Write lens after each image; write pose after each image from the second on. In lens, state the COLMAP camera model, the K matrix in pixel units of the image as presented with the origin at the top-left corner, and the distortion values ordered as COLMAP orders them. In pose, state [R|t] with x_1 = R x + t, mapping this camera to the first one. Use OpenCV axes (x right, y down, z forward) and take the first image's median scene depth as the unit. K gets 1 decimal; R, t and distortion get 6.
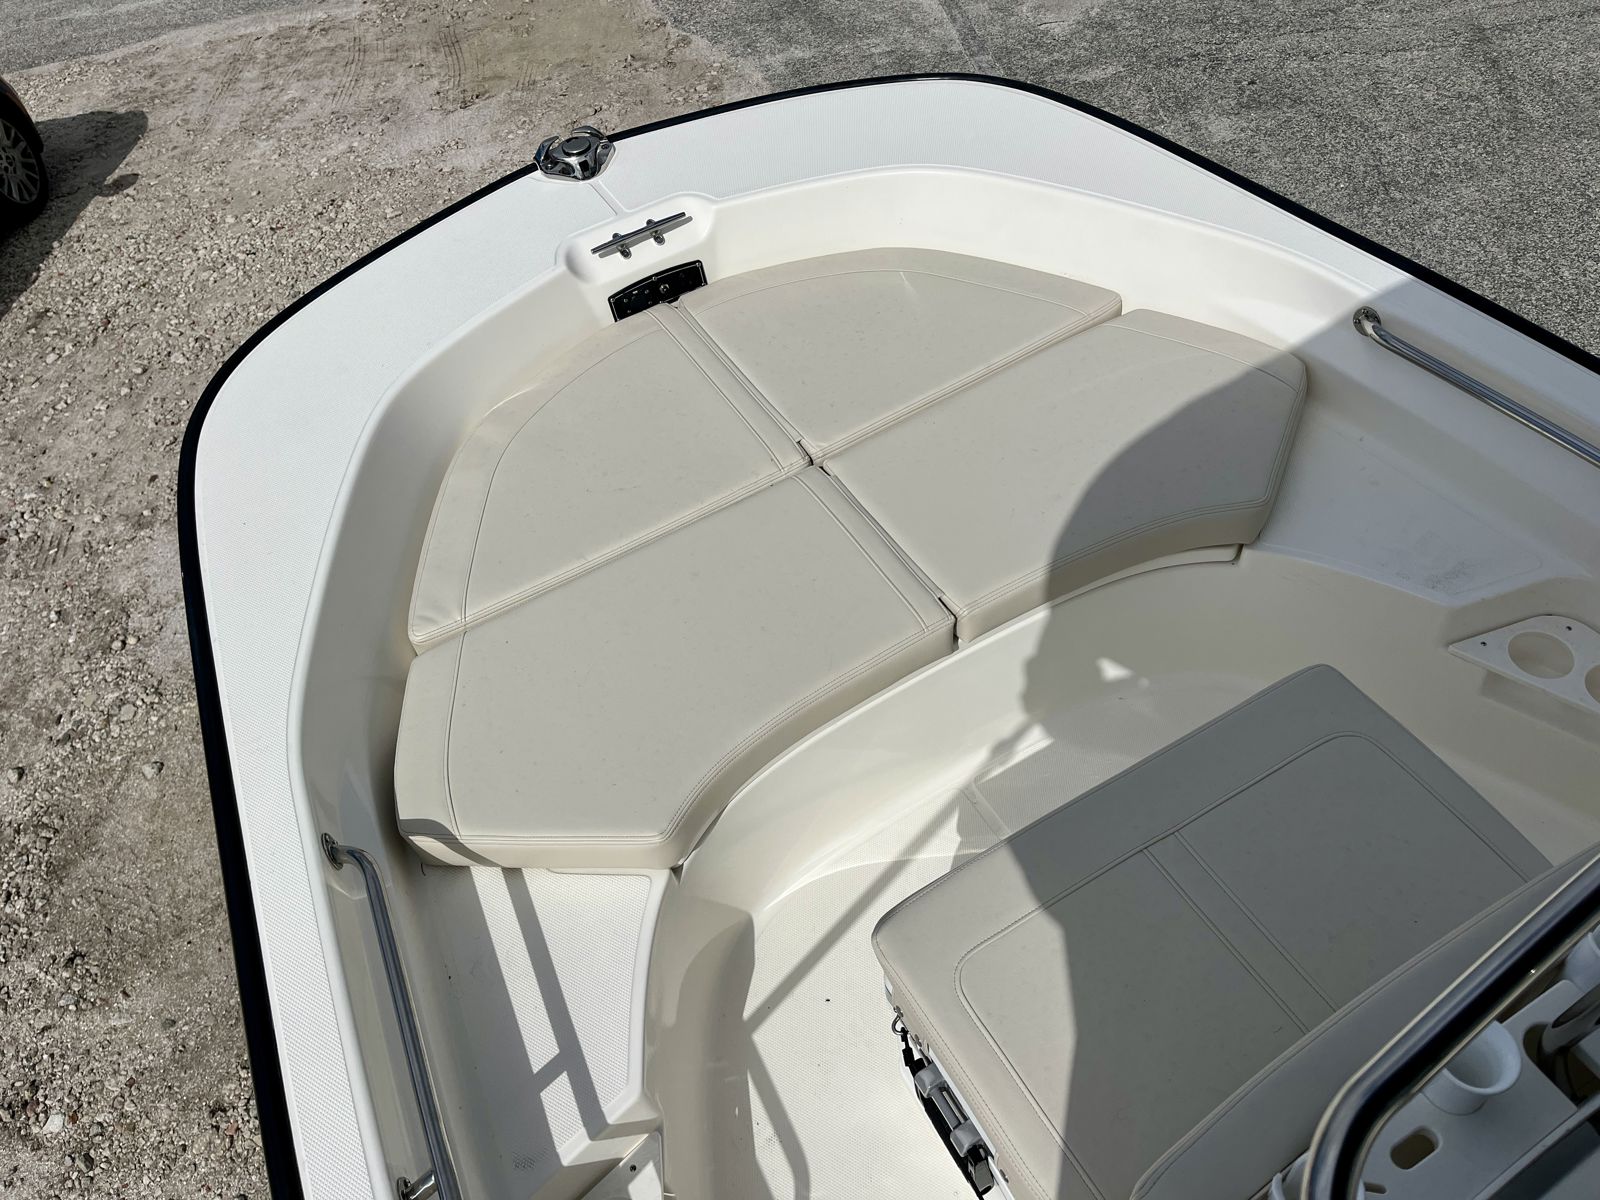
lens RADIAL K [[1146.7, 0, 773.9], [0, 1146.7, 582.6], [0, 0, 1]] dist [0.005402, -0.023983]
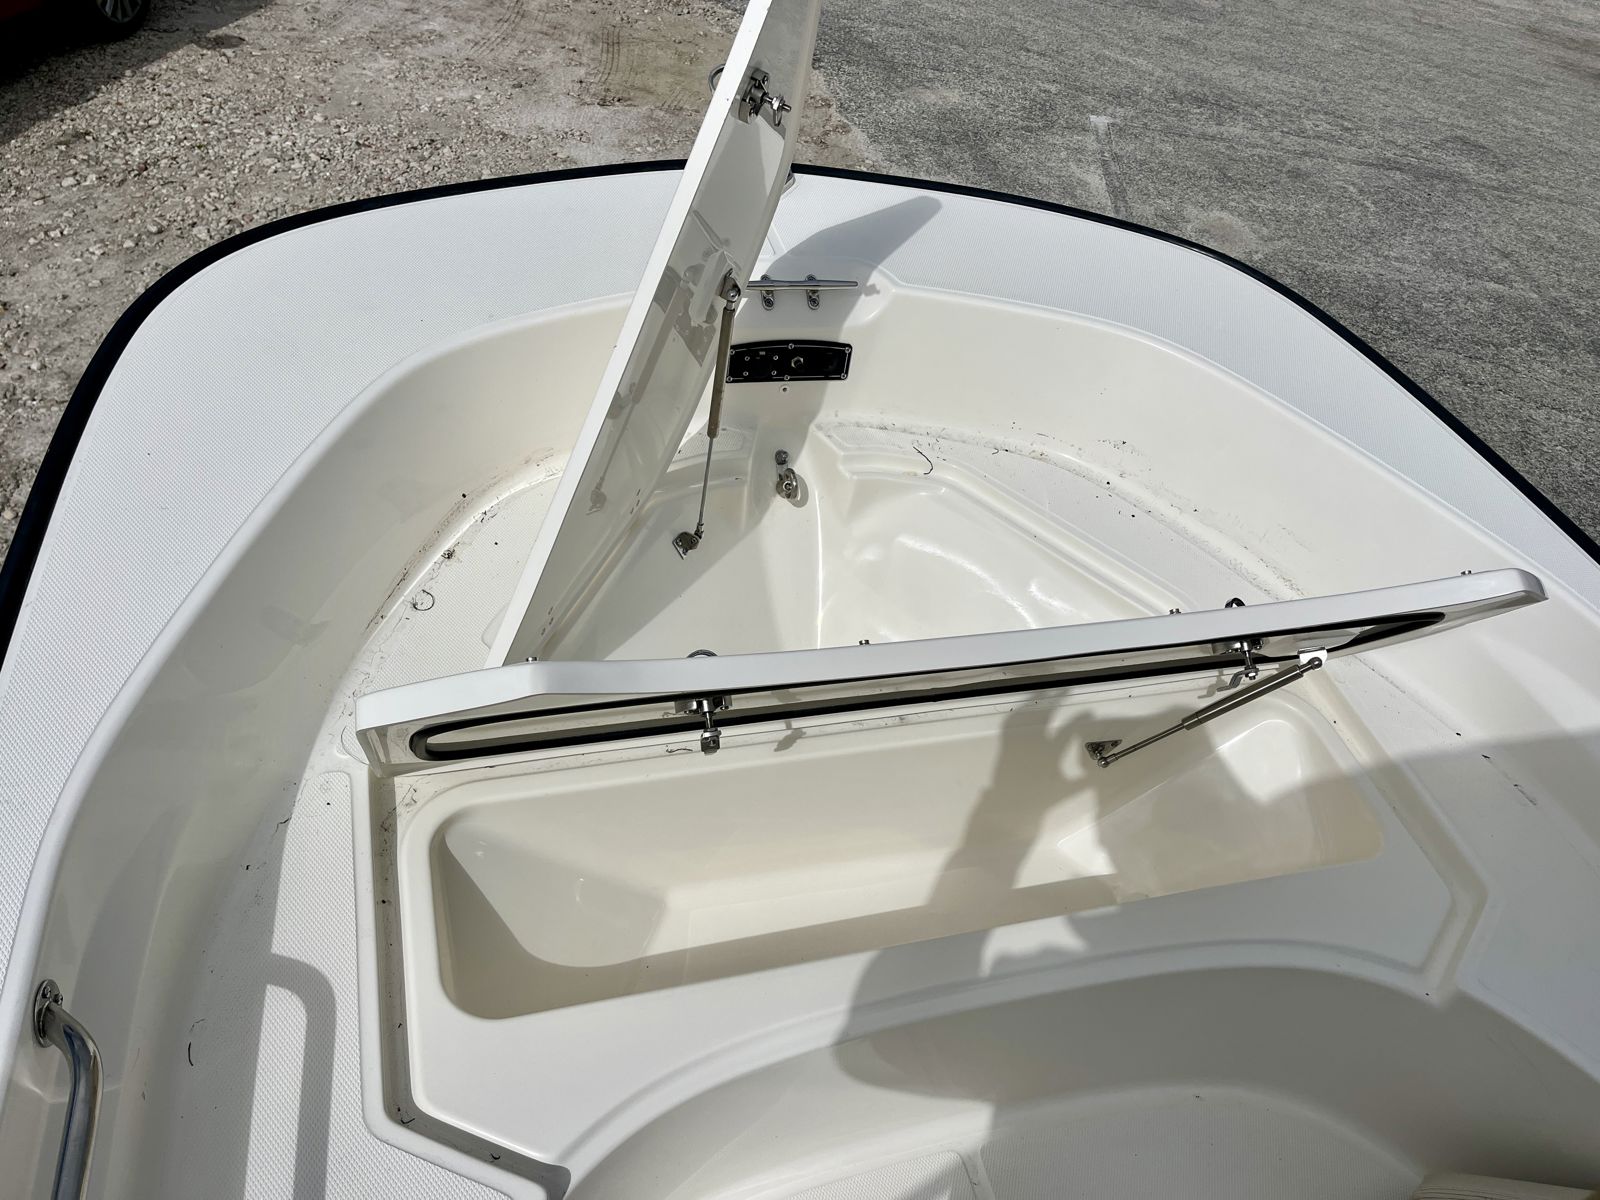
lens RADIAL K [[1146.7, 0, 773.9], [0, 1146.7, 582.6], [0, 0, 1]] dist [0.005402, -0.023983]
pose [[0.934321, 0.354989, 0.032053, -0.033855], [-0.350993, 0.931985, -0.090596, -0.016527], [-0.062033, 0.073395, 0.995372, 0.097395]]
